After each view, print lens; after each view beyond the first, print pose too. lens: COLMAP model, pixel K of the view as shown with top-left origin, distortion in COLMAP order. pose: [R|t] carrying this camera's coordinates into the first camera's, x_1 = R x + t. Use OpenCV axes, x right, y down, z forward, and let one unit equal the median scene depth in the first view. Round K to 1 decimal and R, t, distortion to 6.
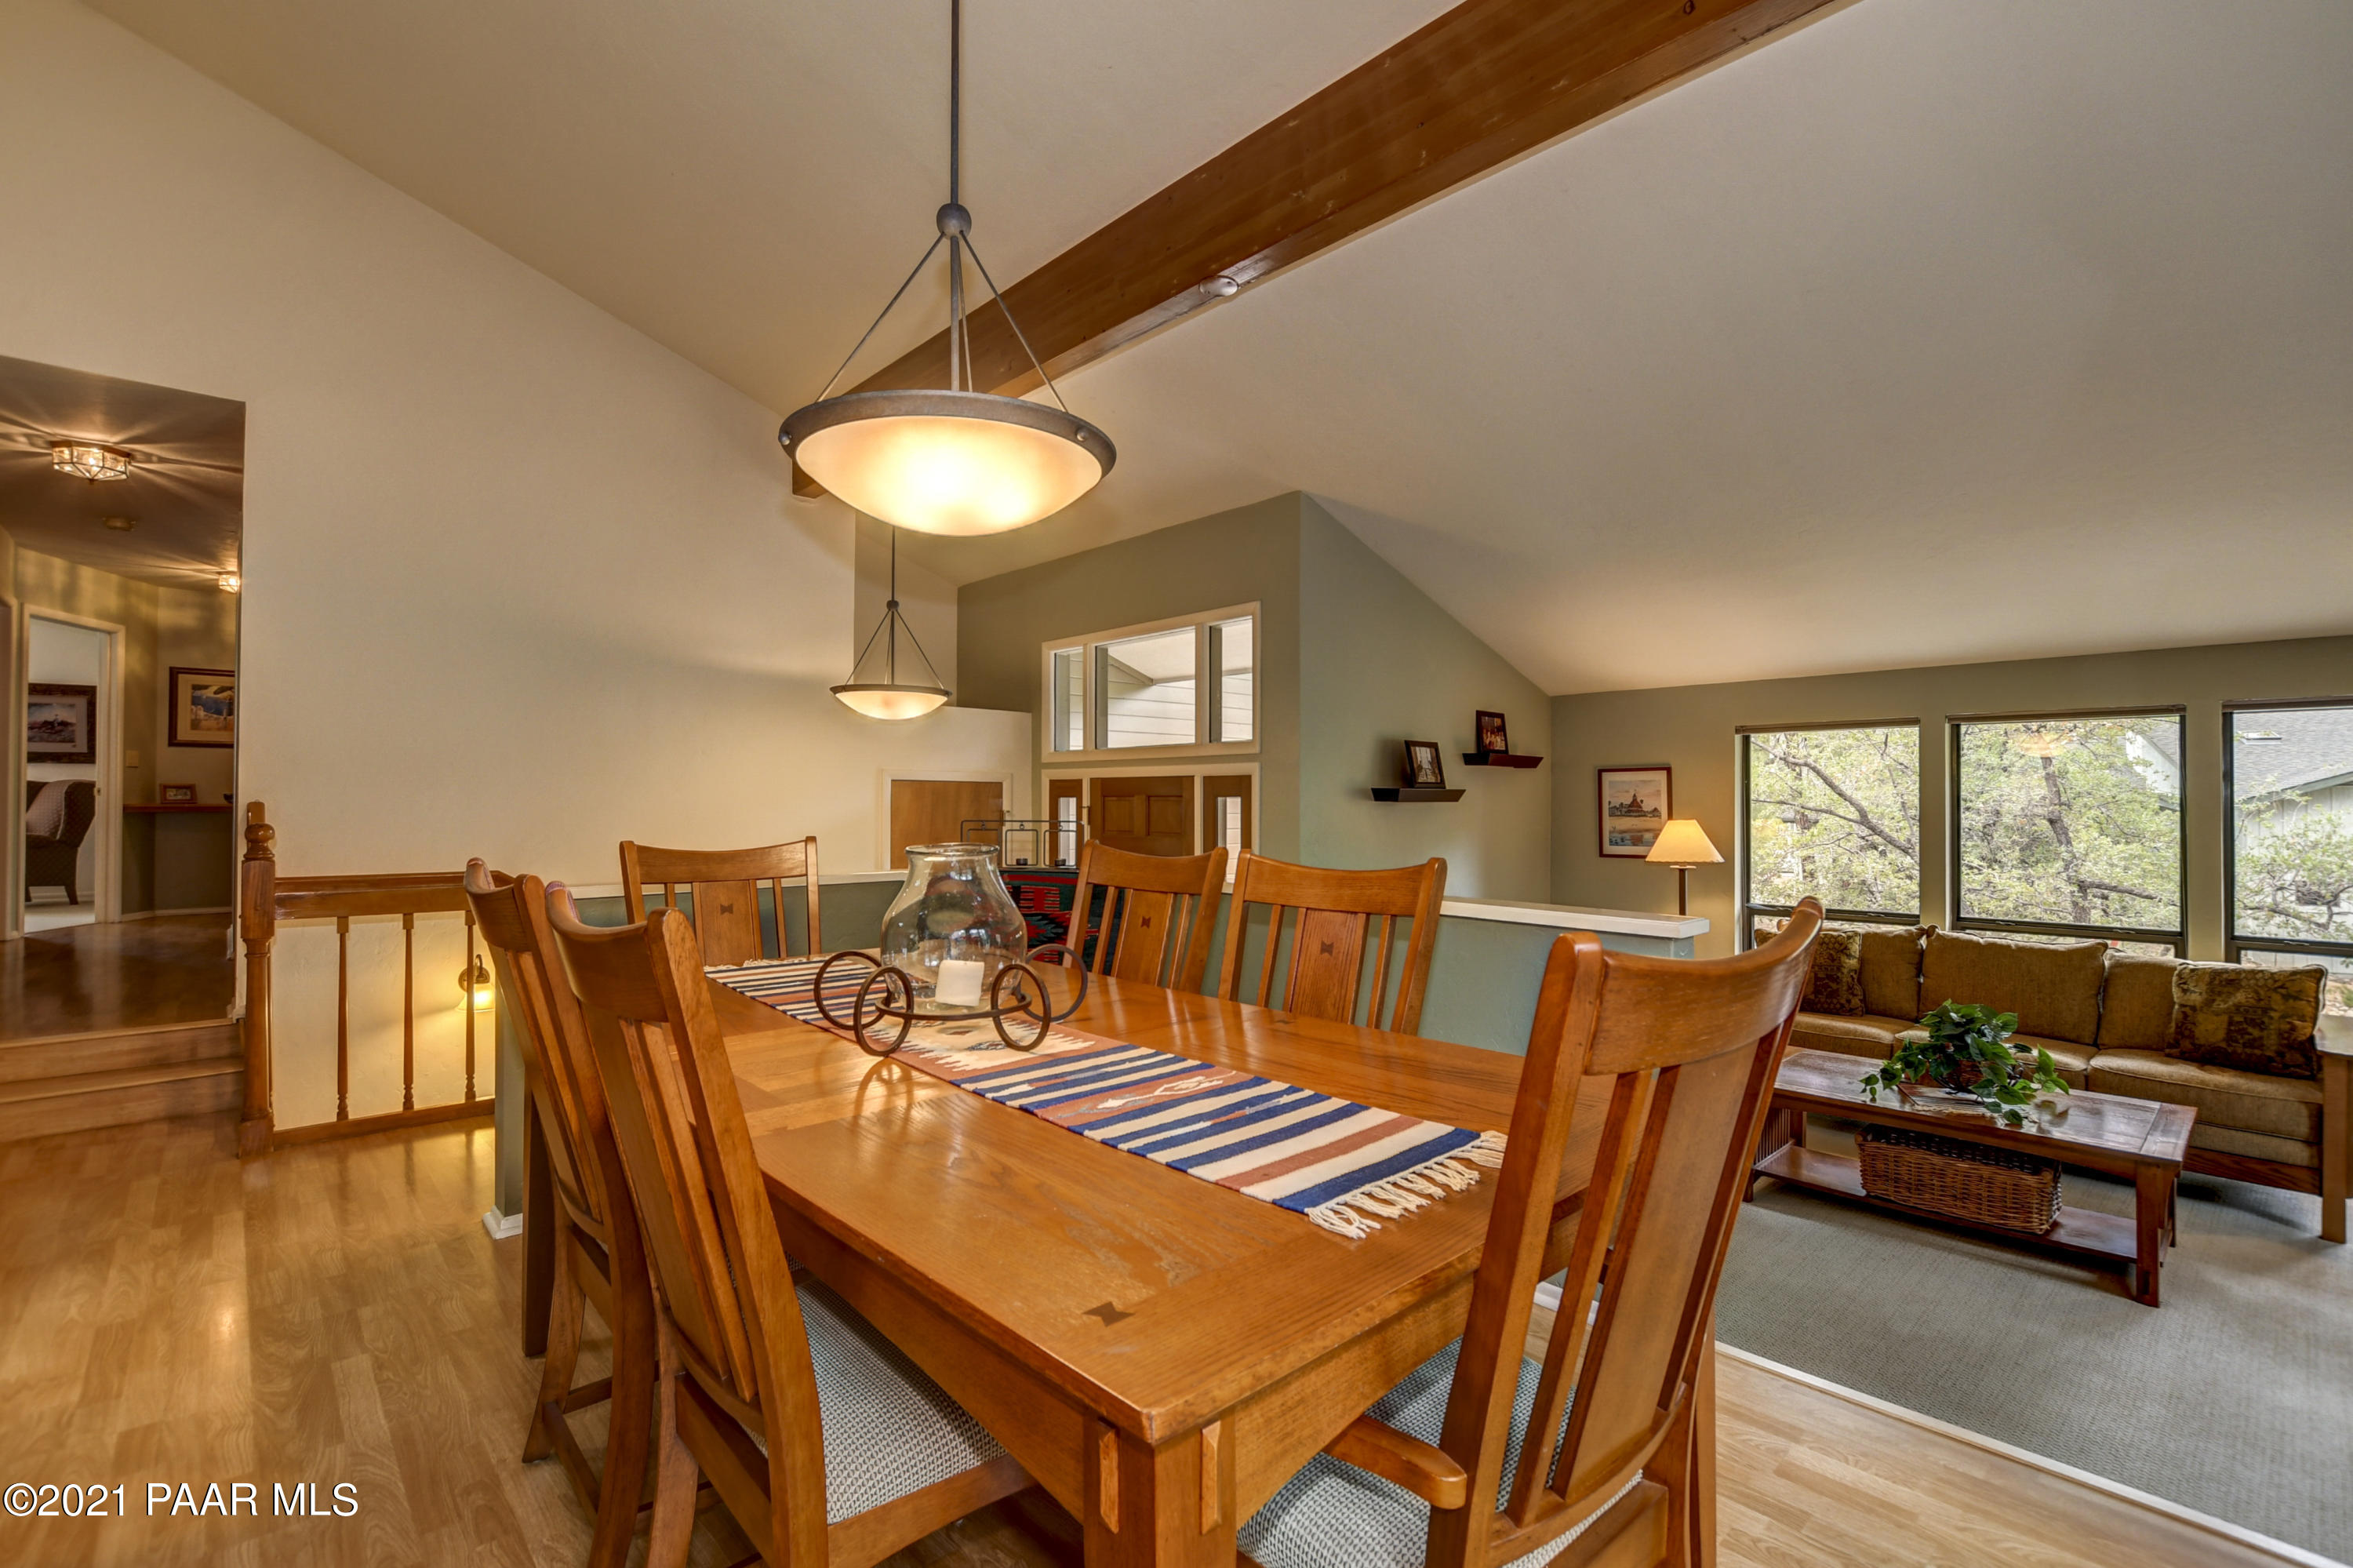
lens RADIAL K [[1053.8, 0, 1175.2], [0, 1053.8, 792.3], [0, 0, 1]] dist [-0.022013, 0.000136]
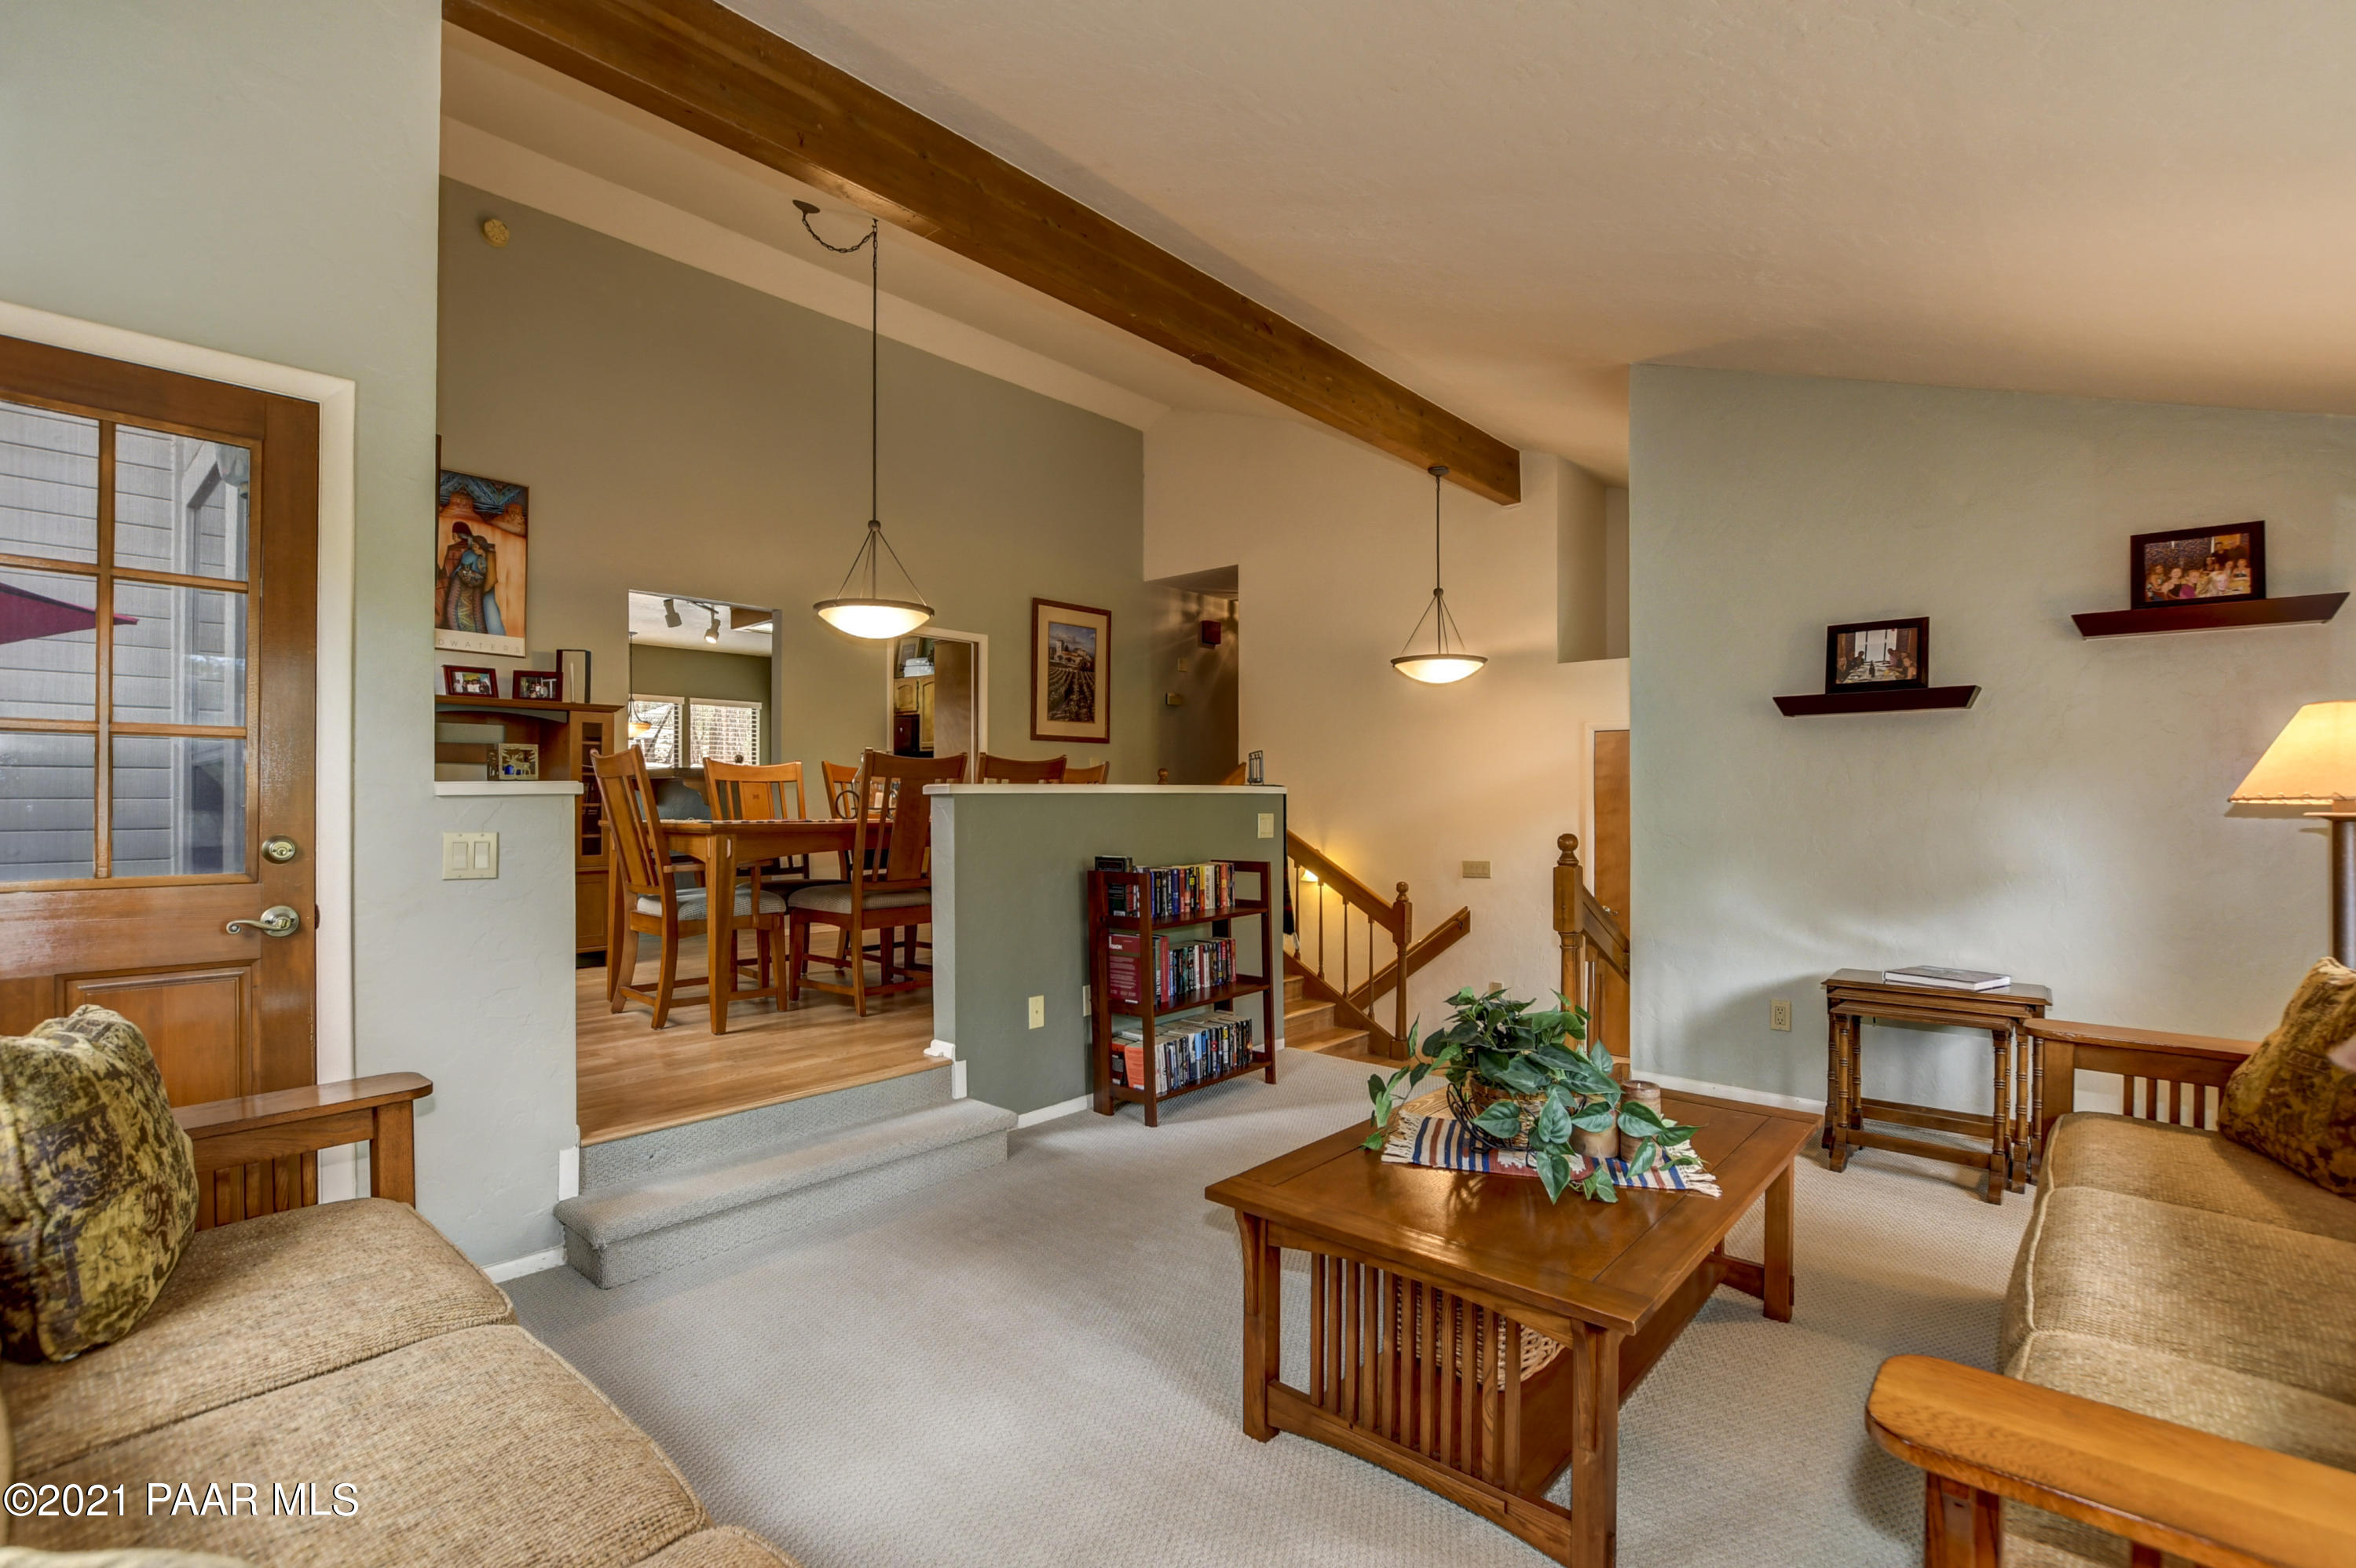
lens RADIAL K [[1055.0, 0, 1169.6], [0, 1055.0, 802.0], [0, 0, 1]] dist [-0.022013, 0.000136]
pose [[0.092018, -0.000553, -0.995757, 1.756576], [0.010069, 0.999949, 0.000376, 0.127445], [0.995706, -0.010061, 0.092019, 1.000666]]
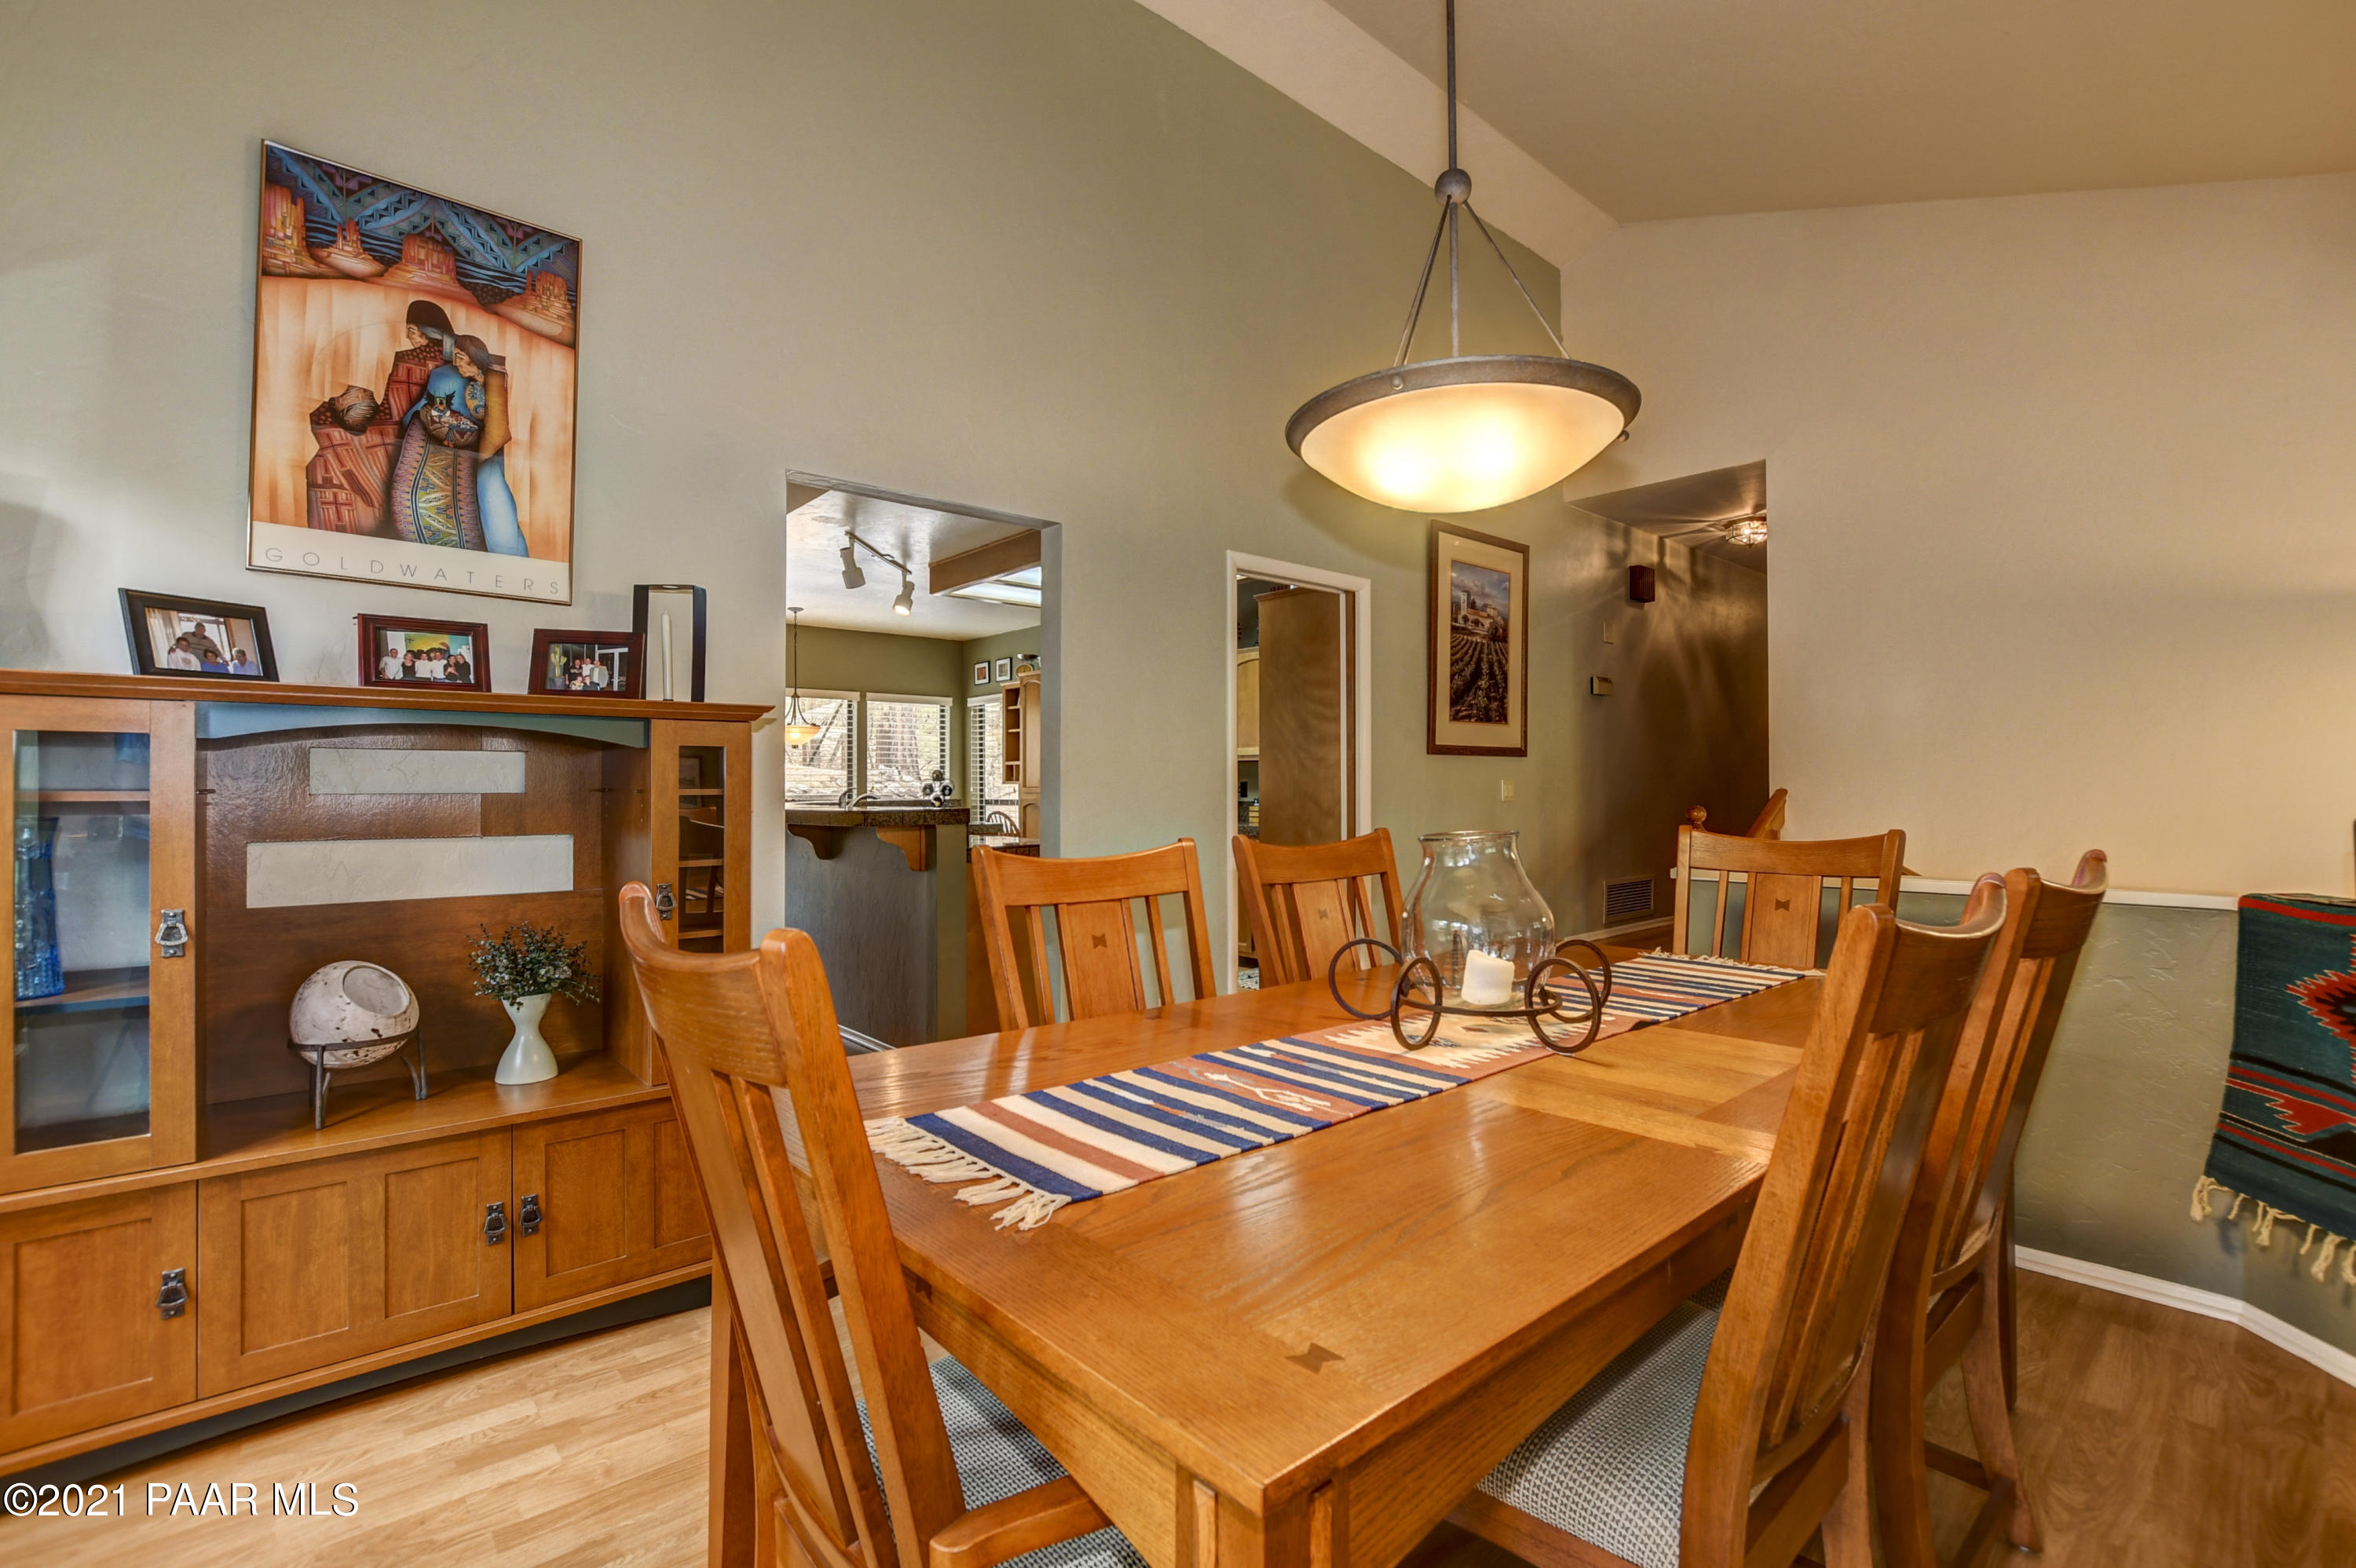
lens RADIAL K [[1055.0, 0, 1191.9], [0, 1055.0, 775.7], [0, 0, 1]] dist [-0.022013, 0.000136]
pose [[-0.024575, -0.018284, -0.999531, 0.500466], [0.010589, 0.999772, -0.018549, 0.008543], [0.999642, -0.011040, -0.024376, 0.508470]]
